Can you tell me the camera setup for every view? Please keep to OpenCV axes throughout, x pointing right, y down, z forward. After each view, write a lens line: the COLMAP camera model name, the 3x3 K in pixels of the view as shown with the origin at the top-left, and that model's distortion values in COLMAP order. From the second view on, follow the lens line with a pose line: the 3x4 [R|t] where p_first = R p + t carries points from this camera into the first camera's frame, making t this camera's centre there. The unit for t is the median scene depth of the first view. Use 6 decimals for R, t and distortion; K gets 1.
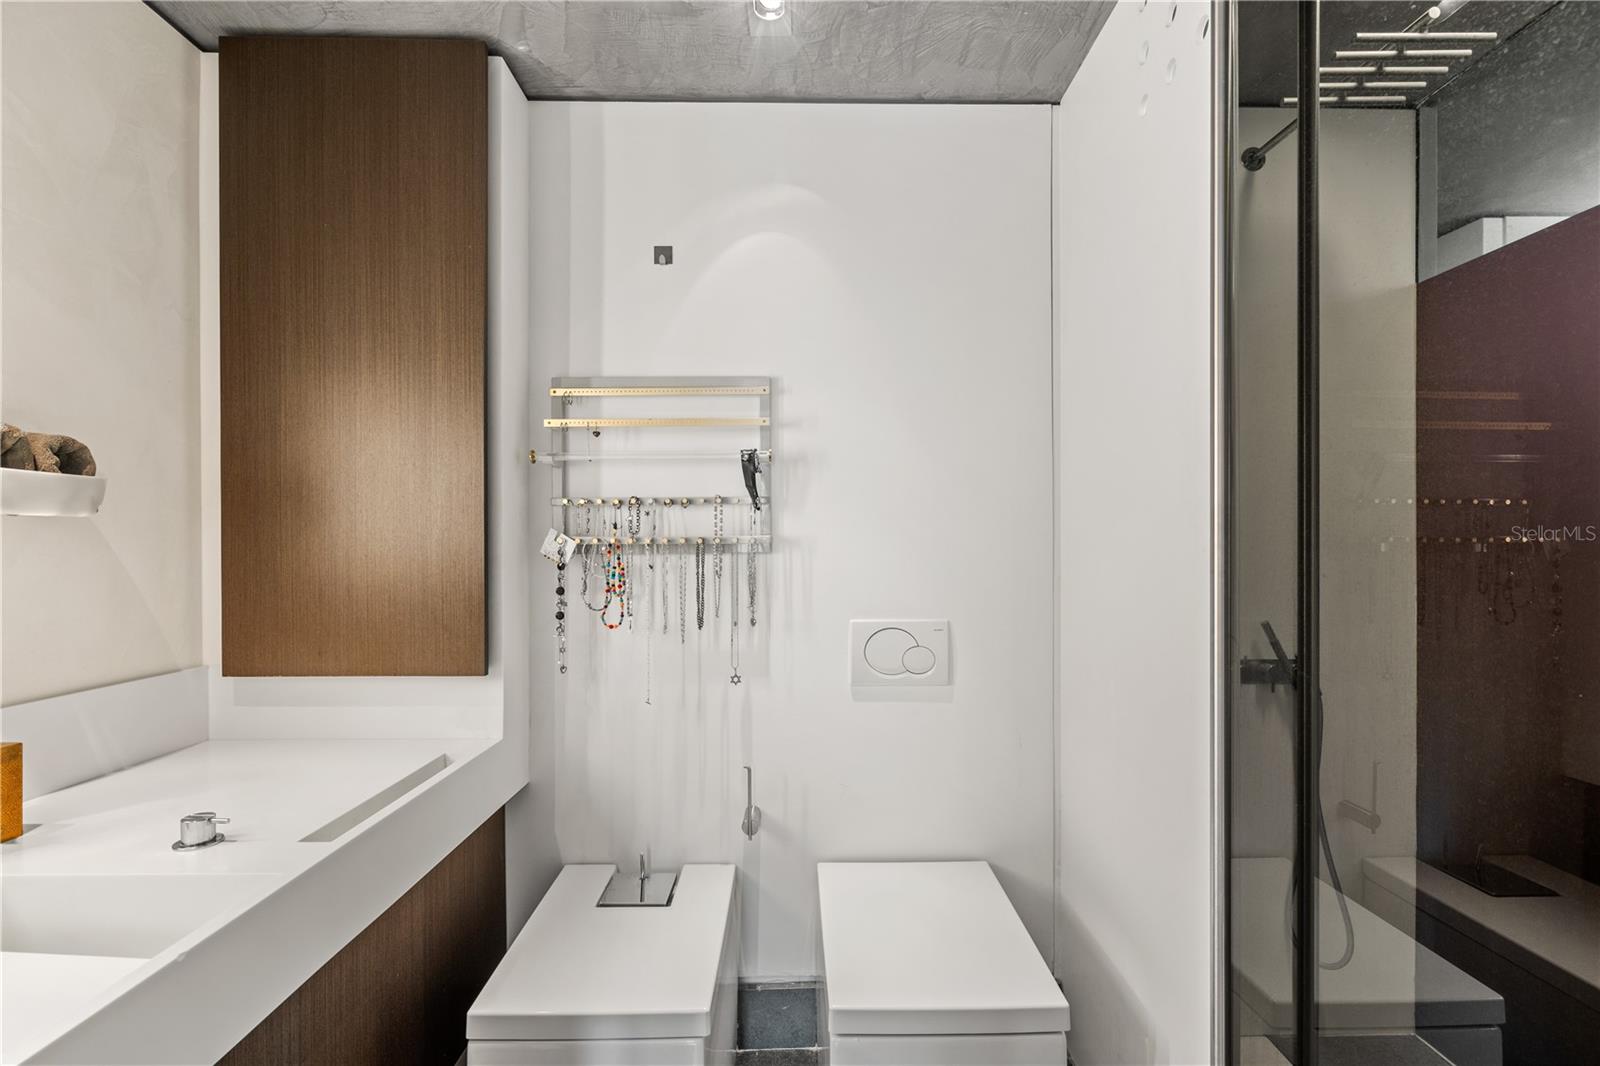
lens RADIAL K [[727.3, 0, 806.3], [0, 727.3, 541.0], [0, 0, 1]] dist [-0.006437, 0.003475]
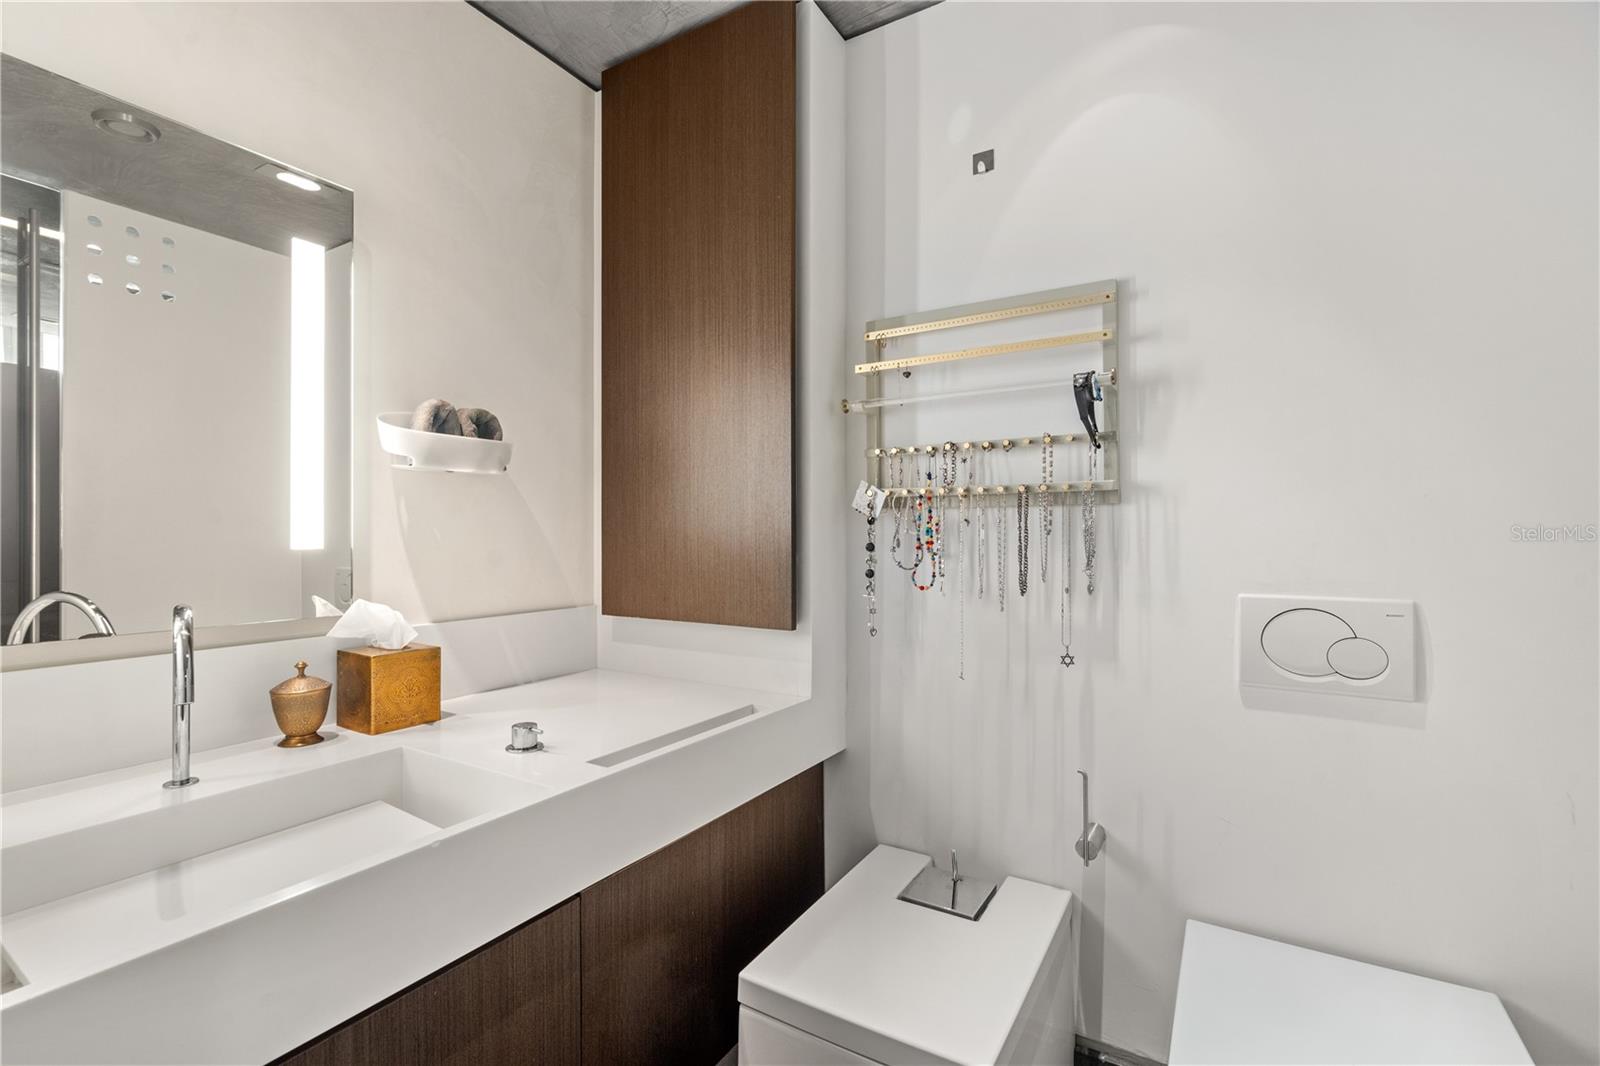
lens RADIAL K [[727.3, 0, 792.0], [0, 727.3, 523.1], [0, 0, 1]] dist [-0.006437, 0.003475]
pose [[0.844885, -0.005114, -0.534924, 0.074740], [0.001225, 0.999970, -0.007624, 0.044753], [0.534947, 0.005786, 0.844866, 0.158797]]
